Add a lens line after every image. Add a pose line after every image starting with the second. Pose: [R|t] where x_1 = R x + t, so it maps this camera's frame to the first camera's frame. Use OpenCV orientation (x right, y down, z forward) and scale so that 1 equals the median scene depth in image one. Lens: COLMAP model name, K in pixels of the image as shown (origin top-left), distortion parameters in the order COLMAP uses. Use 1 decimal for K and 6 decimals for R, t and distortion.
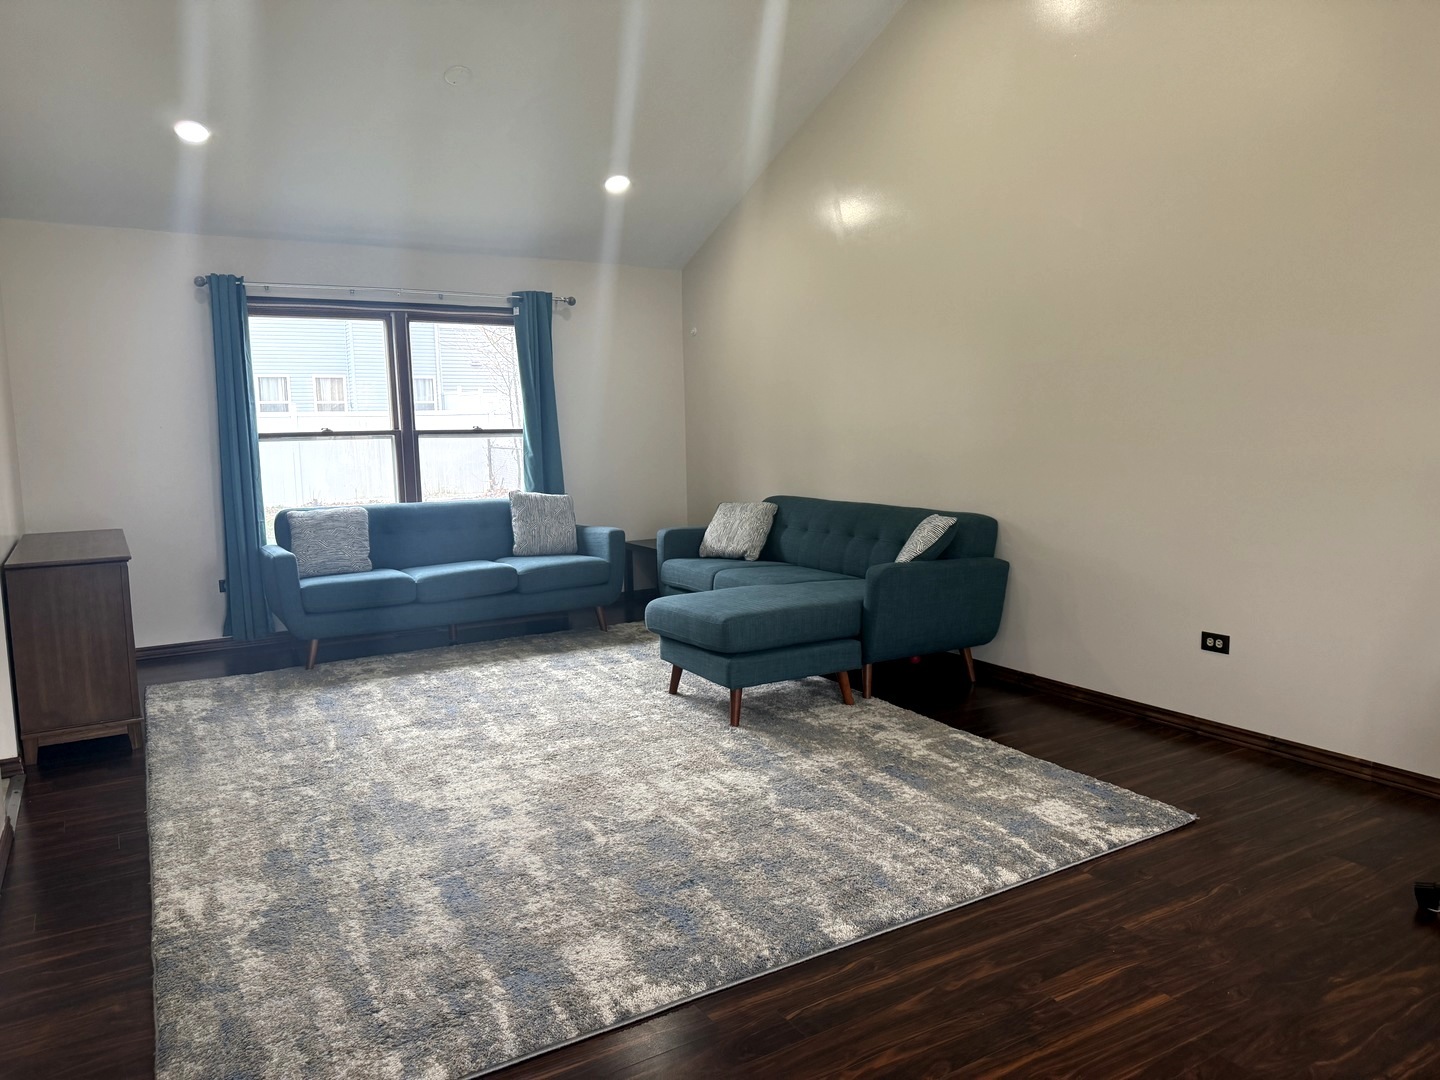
lens RADIAL K [[1017.8, 0, 720.0], [0, 1017.8, 540.0], [0, 0, 1]] dist [0.109326, -0.141797]
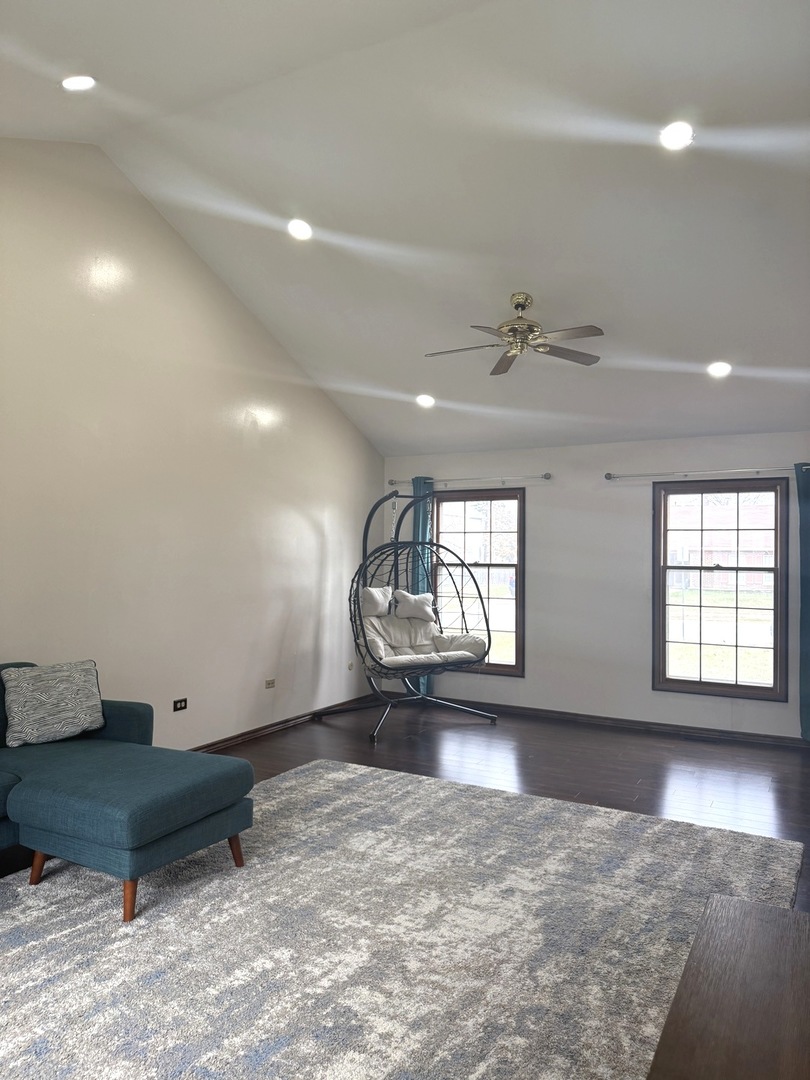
lens RADIAL K [[763.4, 0, 405.0], [0, 763.4, 540.0], [0, 0, 1]] dist [0.109326, -0.141797]
pose [[-0.505772, 0.030068, 0.862143, -0.878717], [0.098413, 0.994879, 0.023036, -0.176753], [-0.857036, 0.096497, -0.506141, 1.391430]]
